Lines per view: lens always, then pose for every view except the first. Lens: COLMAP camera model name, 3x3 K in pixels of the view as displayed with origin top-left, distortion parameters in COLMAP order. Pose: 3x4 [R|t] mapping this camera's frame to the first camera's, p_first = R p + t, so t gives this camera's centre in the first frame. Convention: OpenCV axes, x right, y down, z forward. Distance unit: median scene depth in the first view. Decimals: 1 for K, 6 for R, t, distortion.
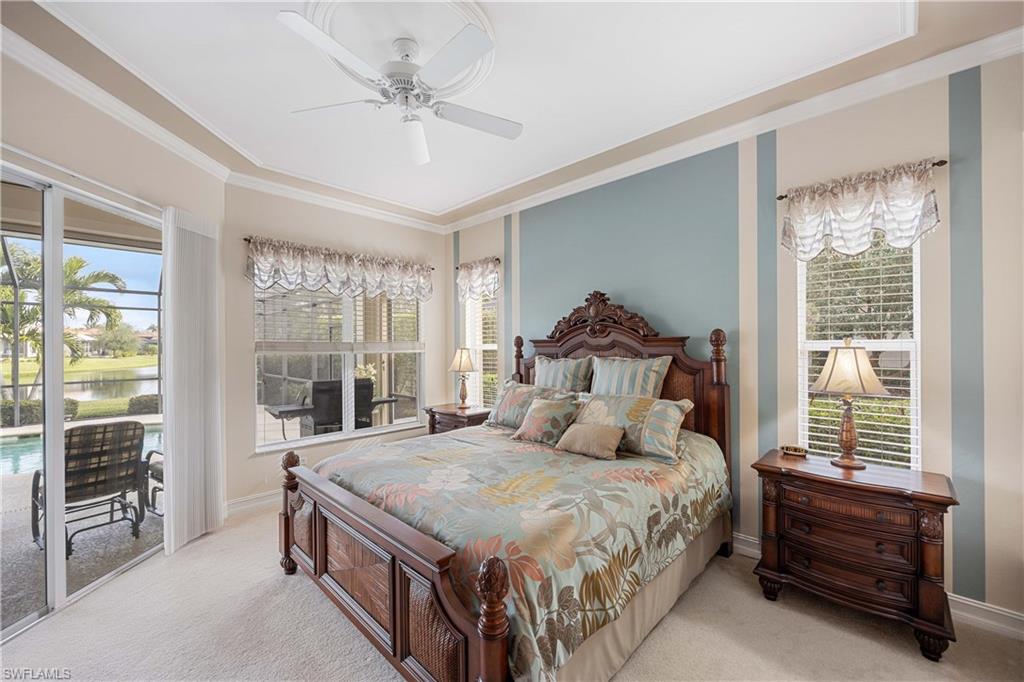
lens RADIAL K [[404.2, 0, 511.6], [0, 404.2, 345.4], [0, 0, 1]] dist [0.000124, 0.000044]
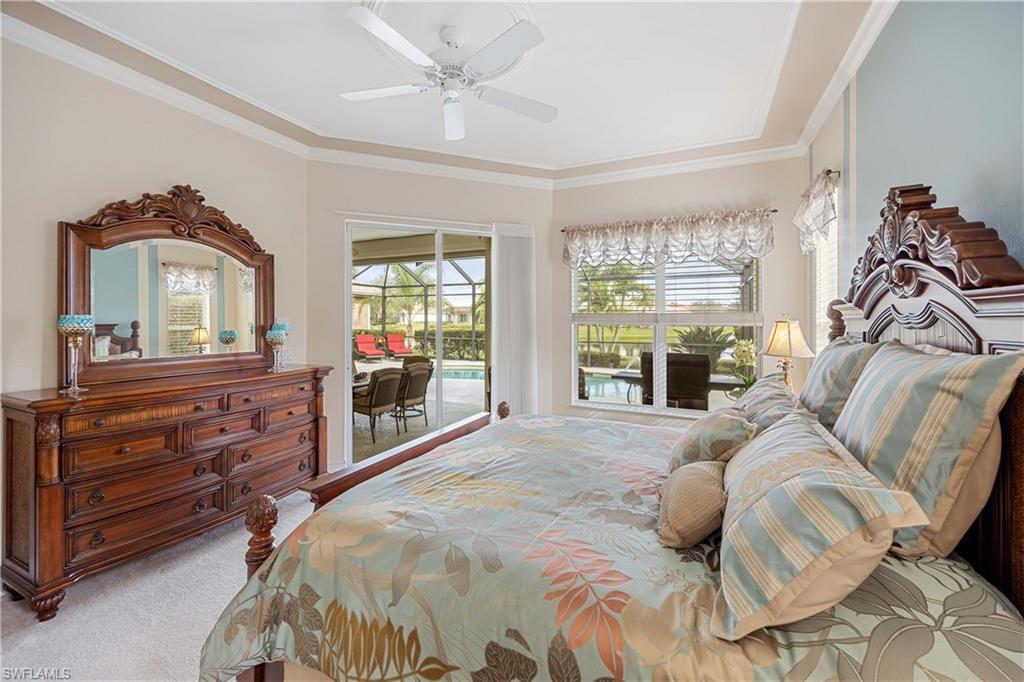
lens RADIAL K [[395.2, 0, 511.8], [0, 395.2, 318.7], [0, 0, 1]] dist [-0.000428, 0.000043]
pose [[0.335776, 0.005744, -0.941924, 0.410358], [-0.005673, 0.999976, 0.004075, 0.003248], [0.941925, 0.003975, 0.335800, 0.423367]]
